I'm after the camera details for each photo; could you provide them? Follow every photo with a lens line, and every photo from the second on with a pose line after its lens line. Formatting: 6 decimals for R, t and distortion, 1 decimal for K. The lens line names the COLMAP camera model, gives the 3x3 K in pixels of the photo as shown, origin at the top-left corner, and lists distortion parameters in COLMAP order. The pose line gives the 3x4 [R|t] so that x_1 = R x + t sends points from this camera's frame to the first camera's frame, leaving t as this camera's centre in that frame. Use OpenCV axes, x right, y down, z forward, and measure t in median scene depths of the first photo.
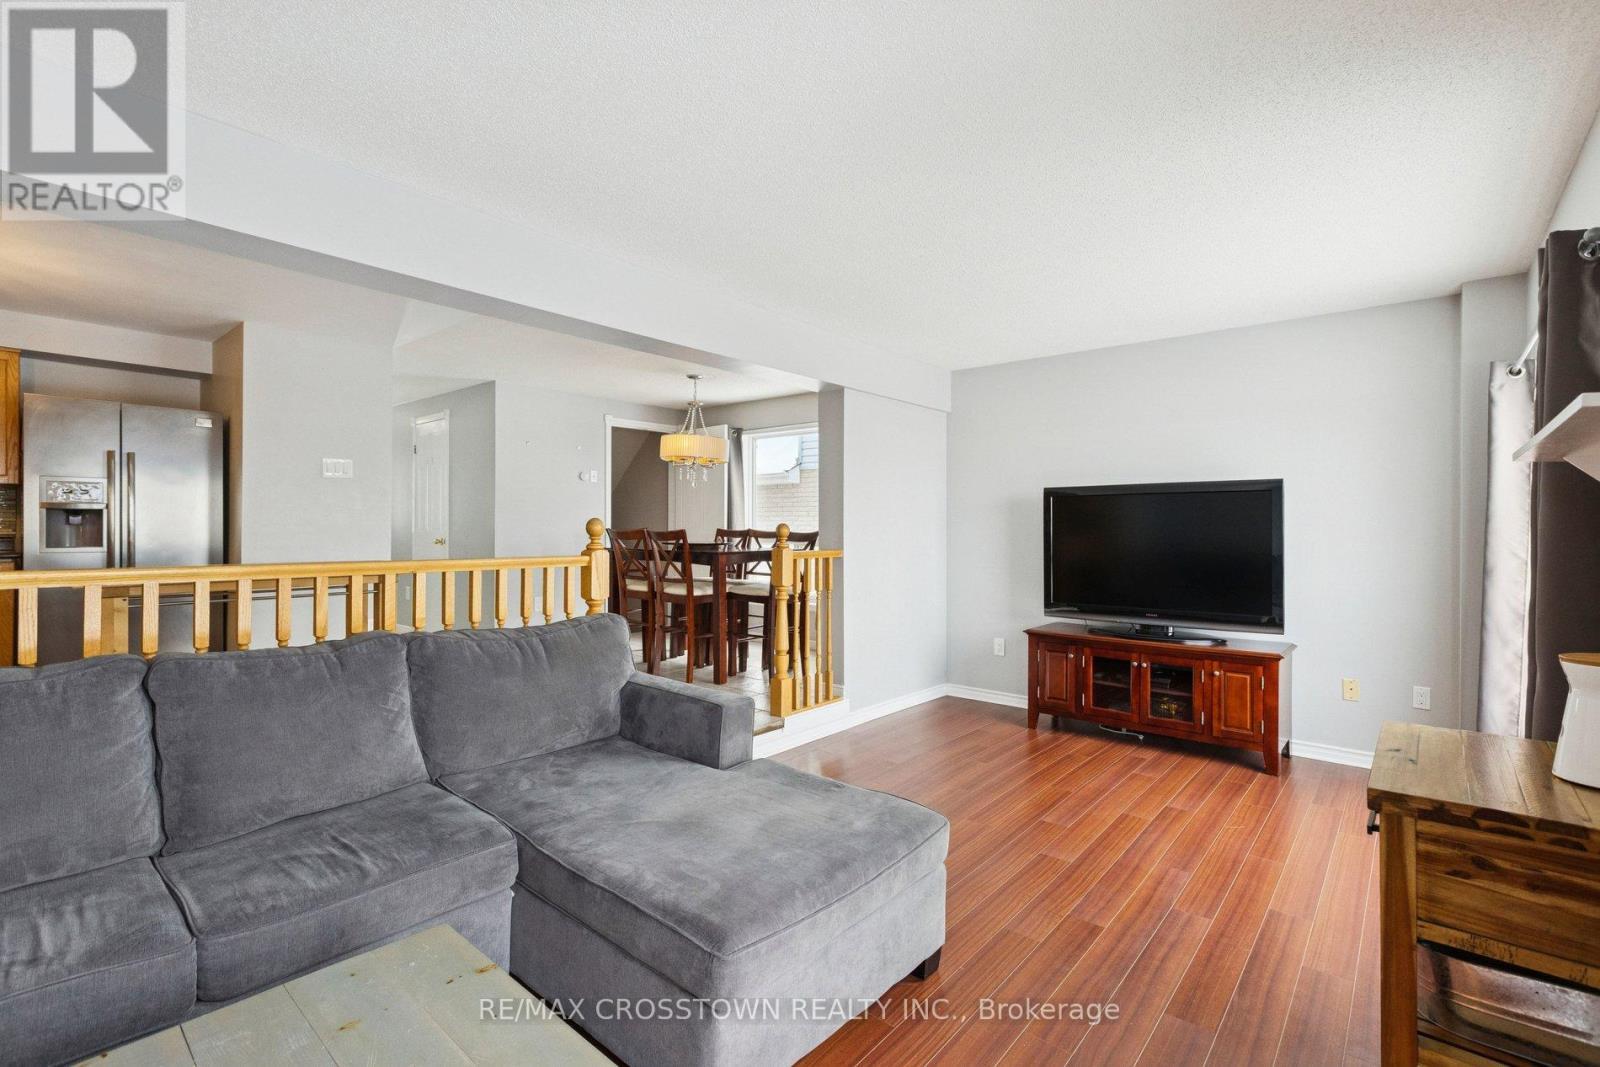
lens RADIAL K [[714.1, 0, 799.2], [0, 714.1, 528.6], [0, 0, 1]] dist [0.002177, -0.000235]
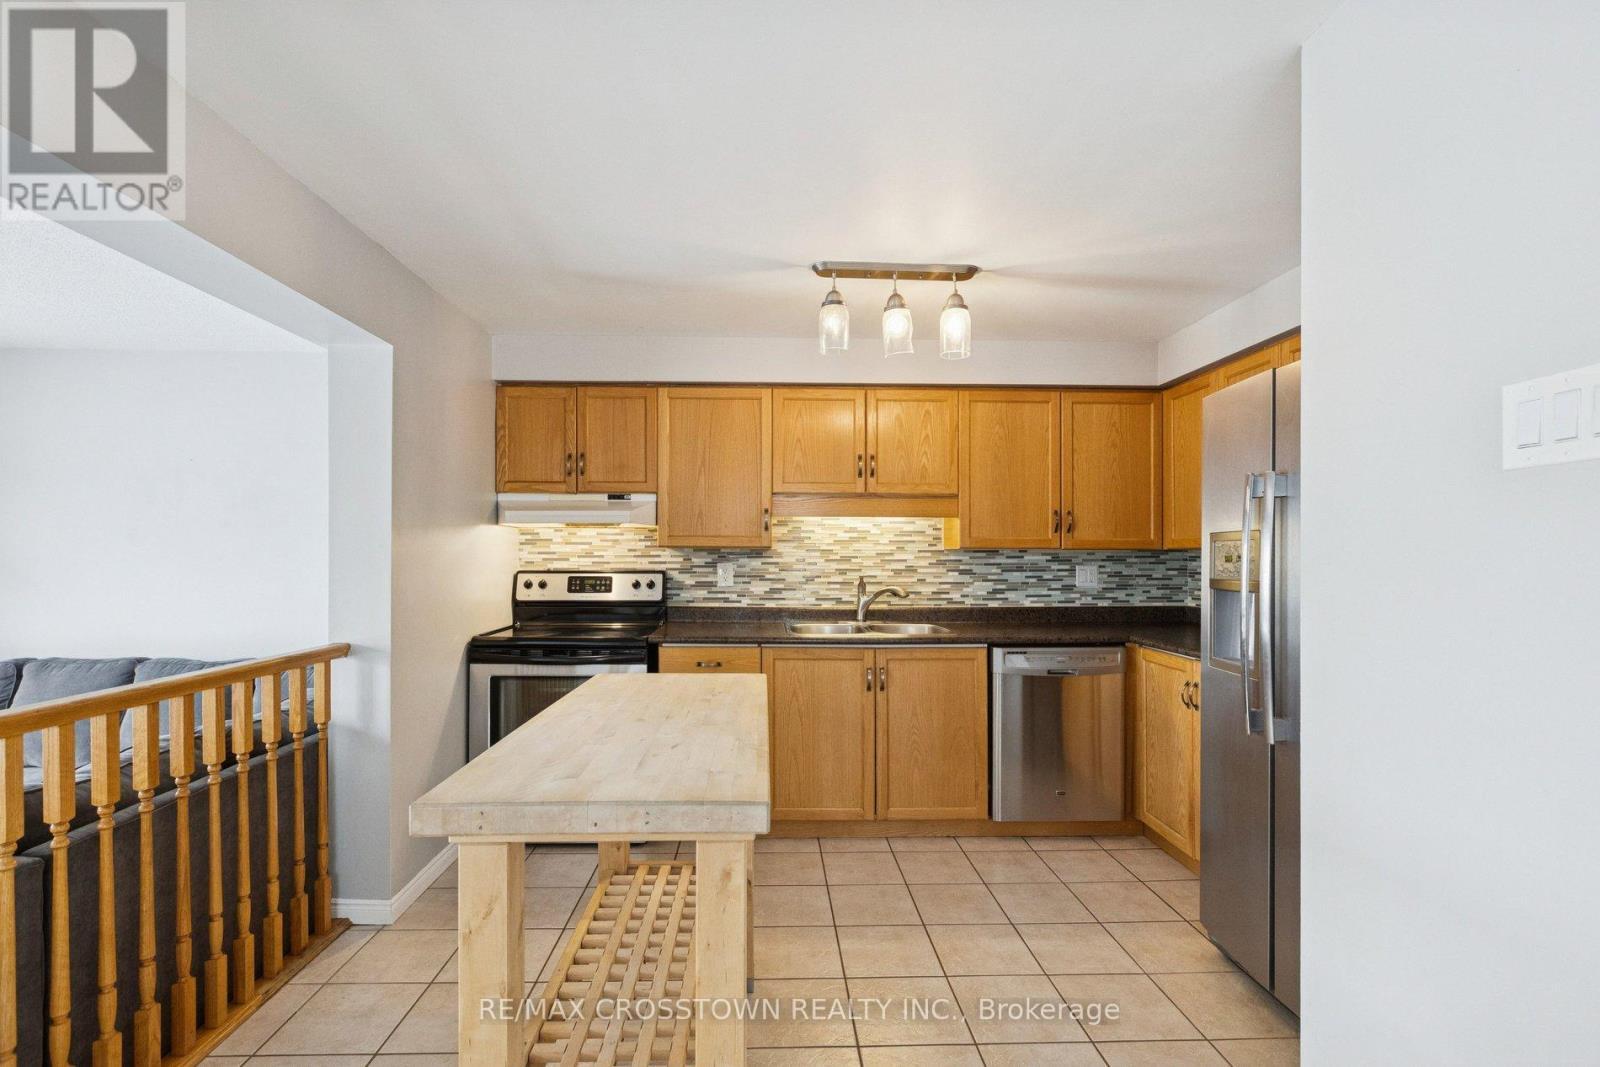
lens RADIAL K [[721.8, 0, 802.5], [0, 721.8, 559.7], [0, 0, 1]] dist [0.000467, -0.000021]
pose [[-0.733599, -0.007943, -0.679536, -0.382966], [-0.010935, 0.999940, 0.000117, -0.044088], [0.679495, 0.007516, -0.733642, 1.099937]]
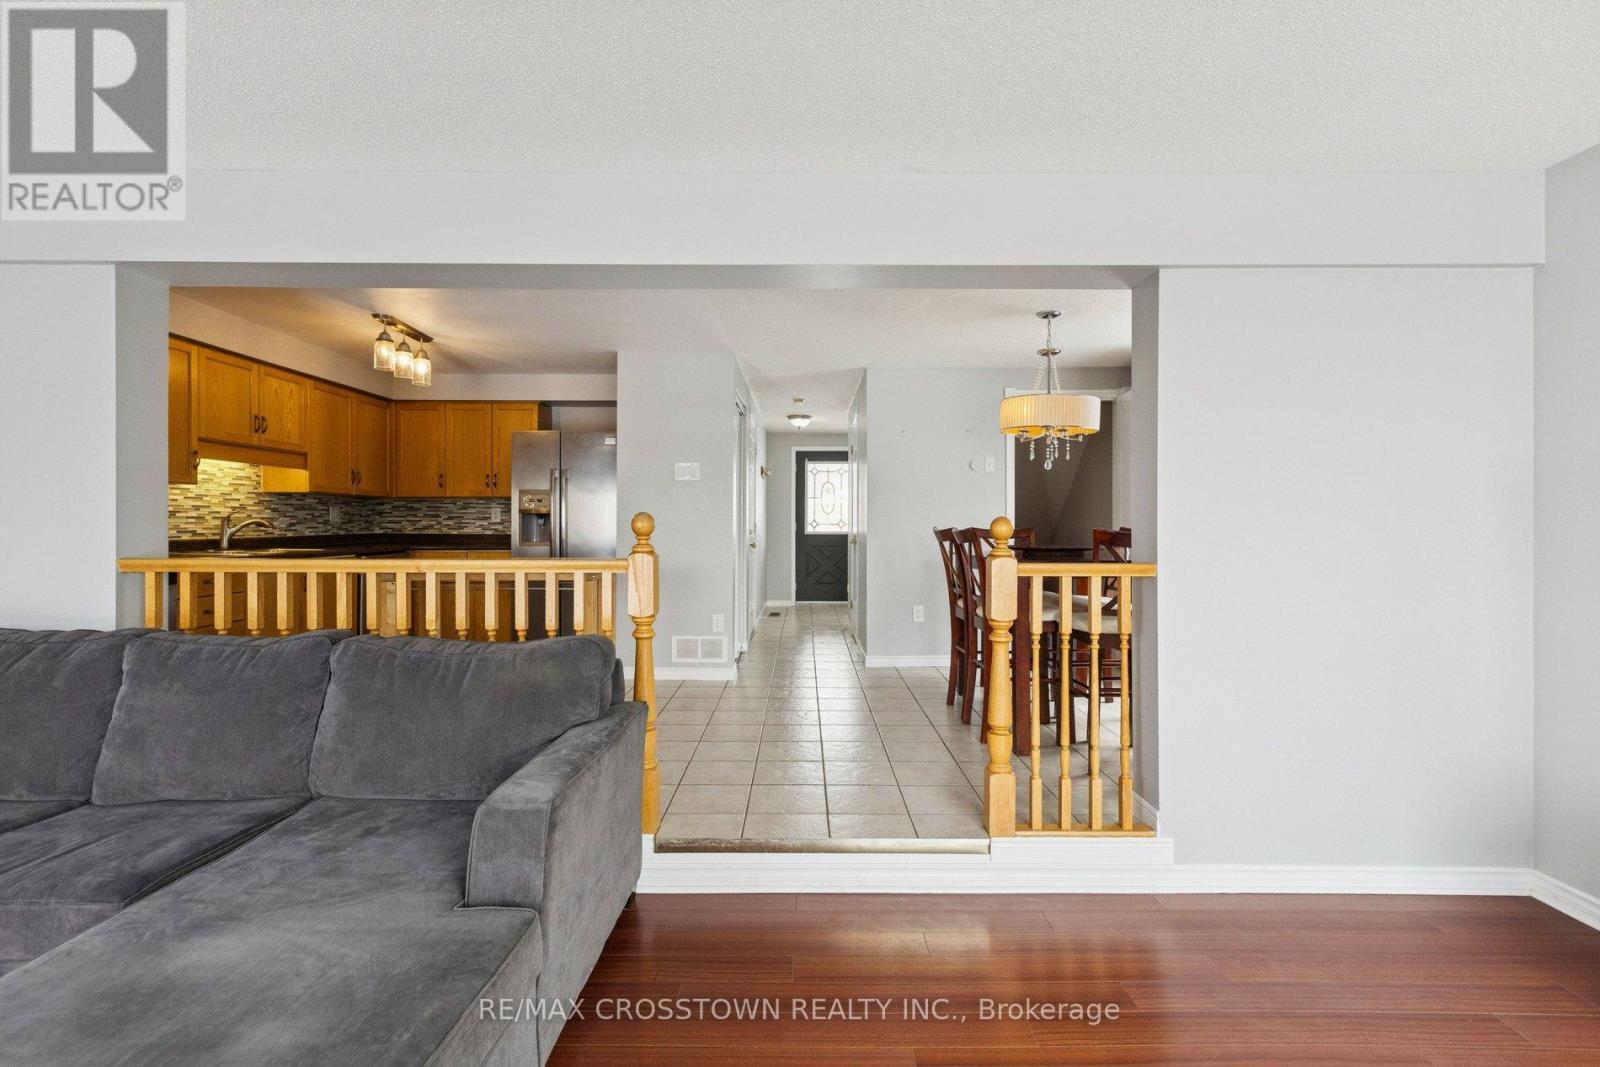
lens RADIAL K [[730.1, 0, 802.5], [0, 730.1, 523.0], [0, 0, 1]] dist [0.004633, 0.000519]
pose [[0.657272, -0.008865, -0.753601, 0.322827], [0.002520, 0.999951, -0.009566, 0.003994], [0.753649, 0.004388, 0.657262, 0.445348]]
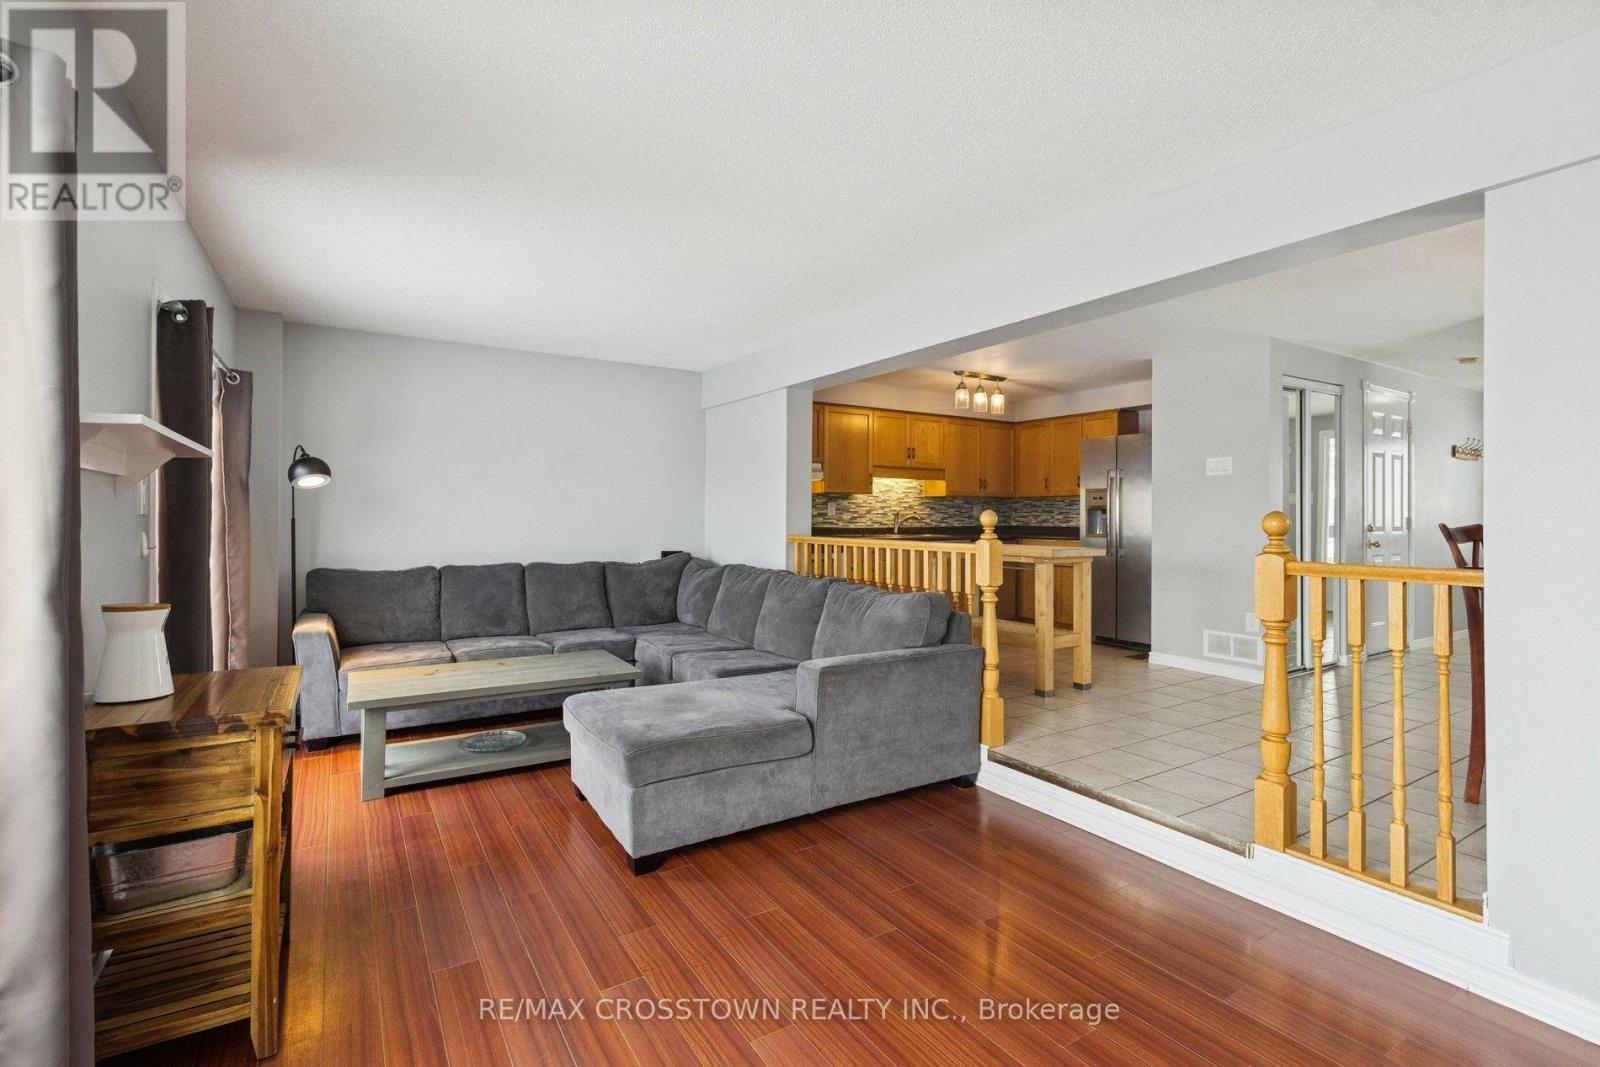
lens RADIAL K [[726.8, 0, 802.6], [0, 726.8, 514.4], [0, 0, 1]] dist [-0.000795, -0.000309]
pose [[-0.278602, -0.011987, -0.960332, 0.625284], [-0.007871, 0.999917, -0.010198, 0.003789], [0.960374, 0.004718, -0.278673, 0.768492]]
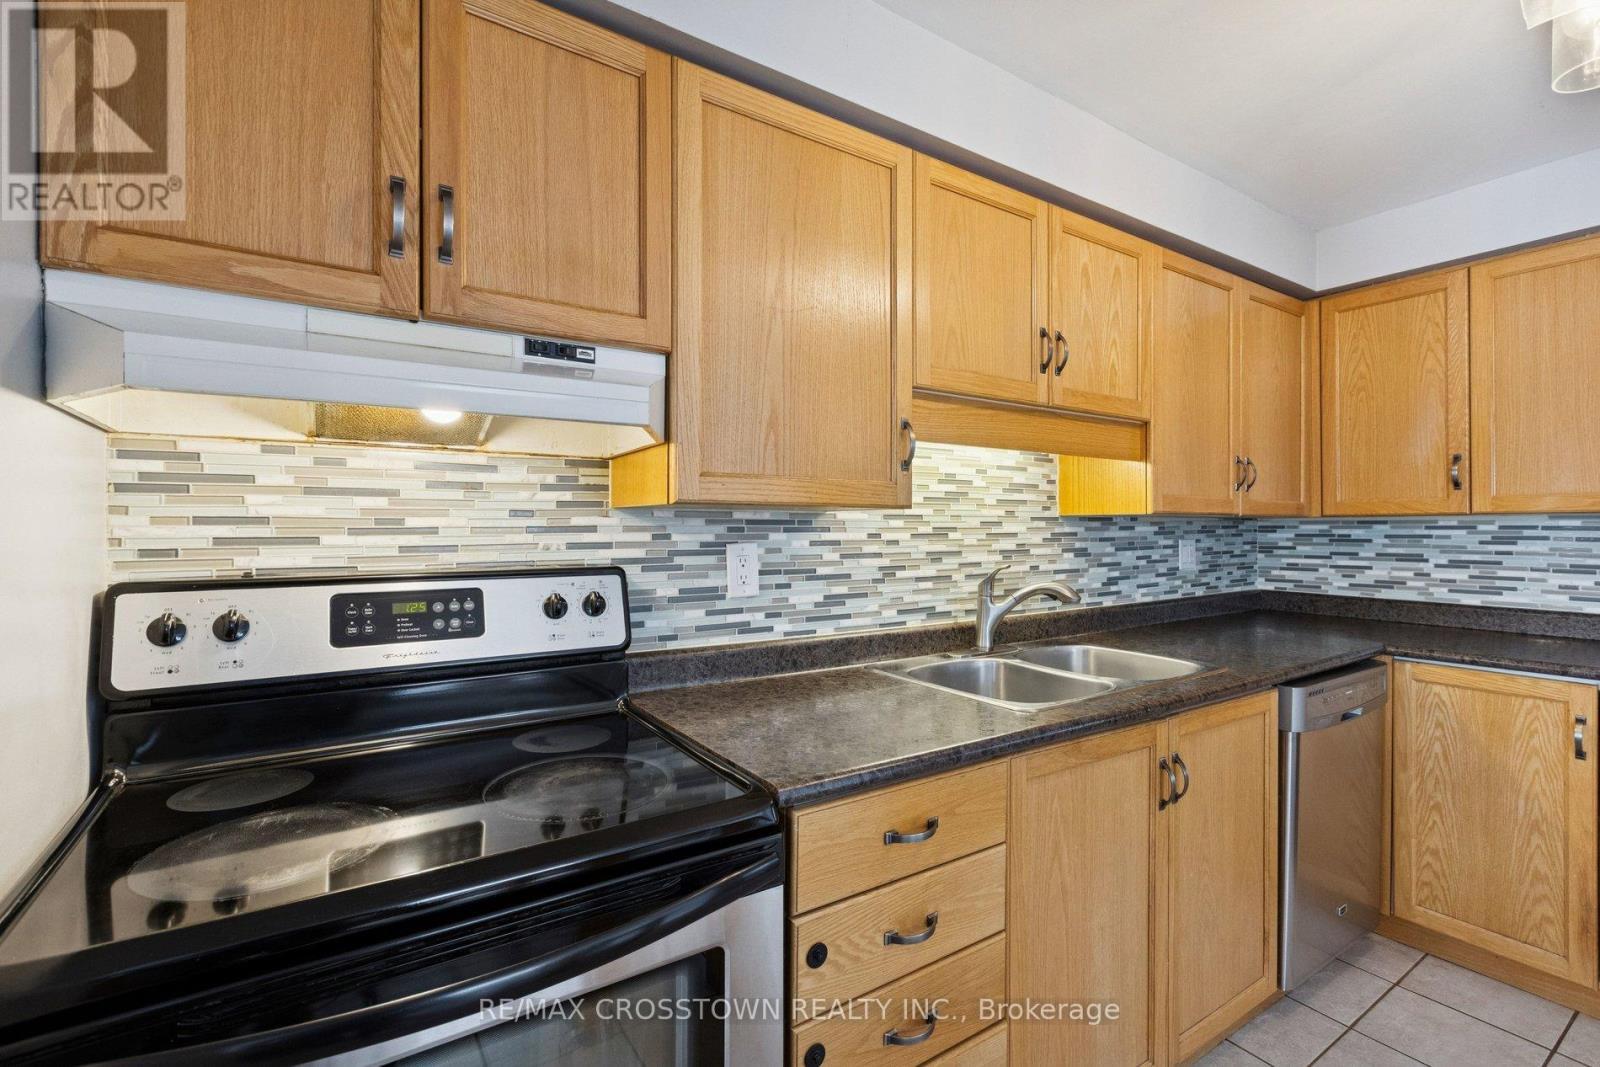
lens RADIAL K [[714.1, 0, 799.2], [0, 714.1, 528.6], [0, 0, 1]] dist [0.002177, -0.000235]
pose [[-0.269326, -0.006194, -0.963029, -0.551802], [-0.005170, 0.999974, -0.004986, -0.045302], [0.963035, 0.003636, -0.269351, 0.520244]]
